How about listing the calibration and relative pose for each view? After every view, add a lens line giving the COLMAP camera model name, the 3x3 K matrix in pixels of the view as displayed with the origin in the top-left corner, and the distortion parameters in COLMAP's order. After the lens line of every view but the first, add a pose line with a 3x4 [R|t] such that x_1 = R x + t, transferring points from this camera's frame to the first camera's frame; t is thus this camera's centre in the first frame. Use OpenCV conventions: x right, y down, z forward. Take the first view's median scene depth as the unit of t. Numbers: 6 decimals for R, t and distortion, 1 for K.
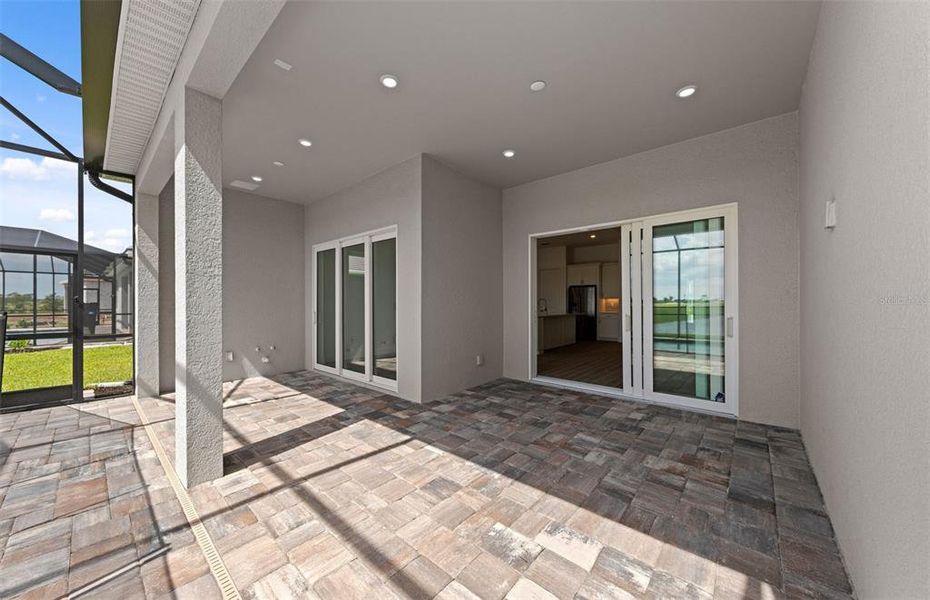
lens RADIAL K [[329.7, 0, 460.2], [0, 329.7, 300.1], [0, 0, 1]] dist [0.000702, -0.000675]
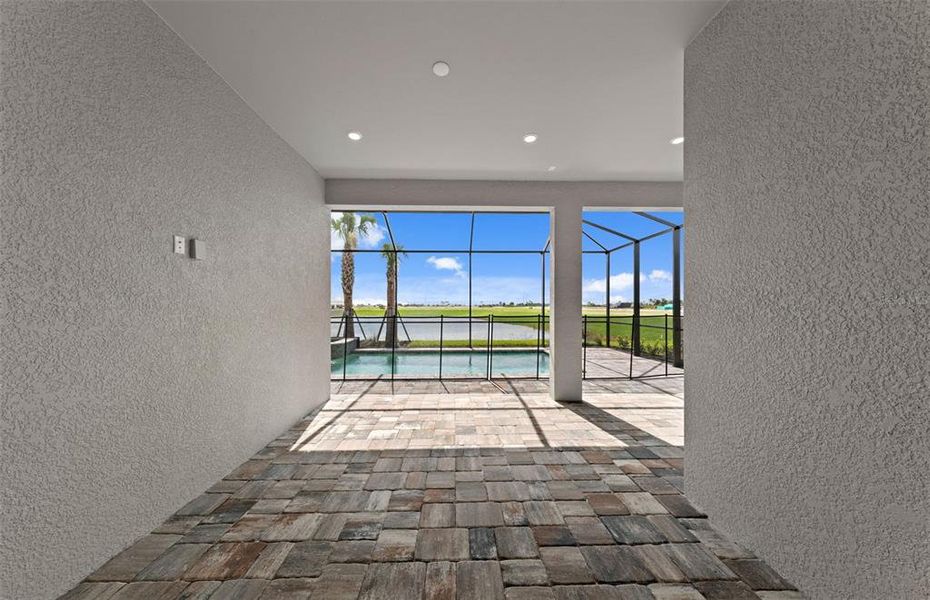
lens RADIAL K [[290.5, 0, 461.1], [0, 290.5, 306.3], [0, 0, 1]] dist [0.000301, -0.000117]
pose [[-0.731618, 0.003241, -0.681707, 0.736343], [0.007577, 0.999966, -0.003378, -0.016986], [0.681673, -0.007637, -0.731617, 1.631996]]
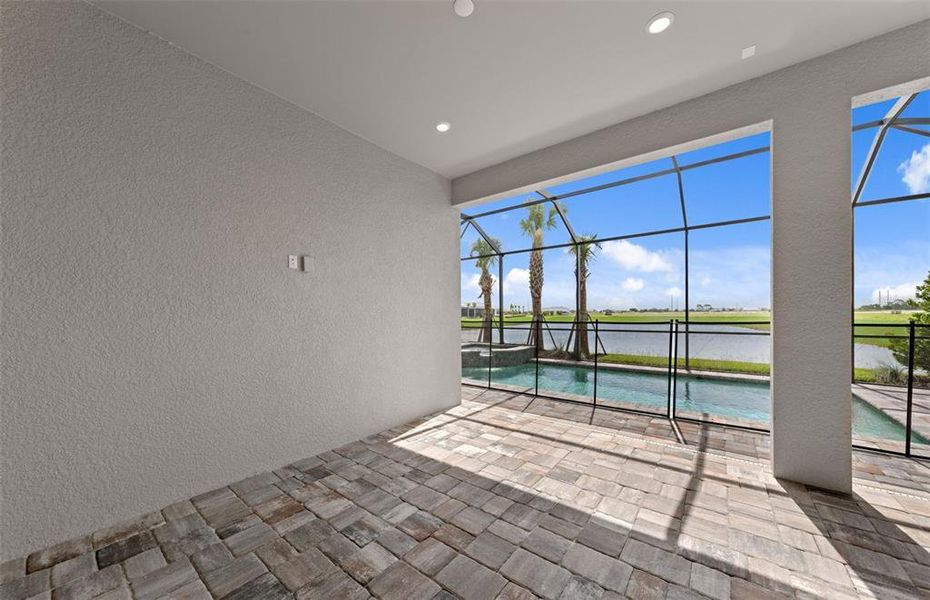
lens RADIAL K [[329.7, 0, 462.0], [0, 329.7, 315.8], [0, 0, 1]] dist [0.000702, -0.000675]
pose [[-0.998117, 0.012367, -0.060071, 0.292881], [0.012439, 0.999922, -0.000823, 0.006306], [0.060056, -0.001569, -0.998194, 1.732956]]
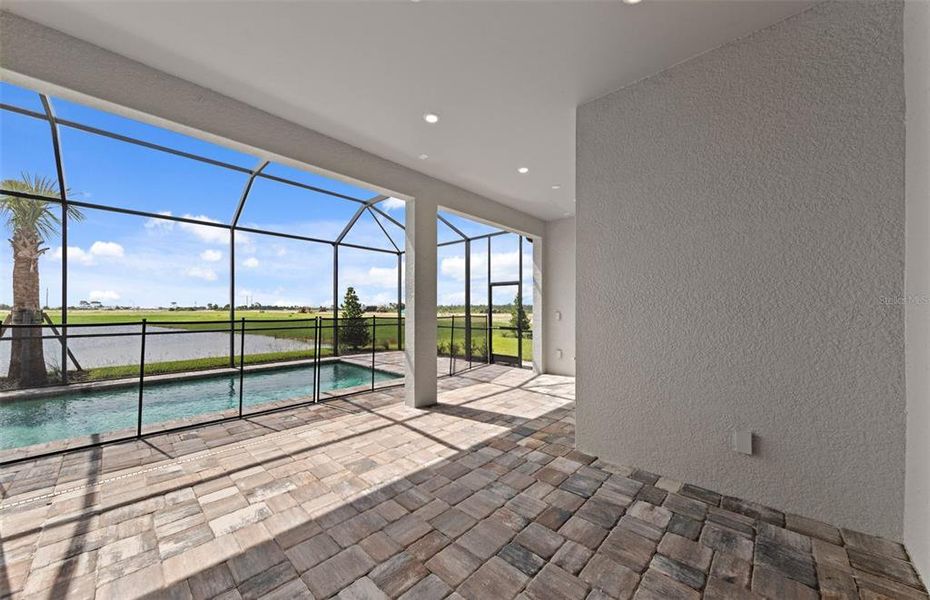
lens RADIAL K [[329.7, 0, 459.5], [0, 329.7, 308.2], [0, 0, 1]] dist [0.000702, -0.000675]
pose [[-0.035311, -0.003341, -0.999371, 0.919321], [0.006140, 0.999975, -0.003560, 0.001170], [0.999358, -0.006262, -0.035289, 1.136396]]
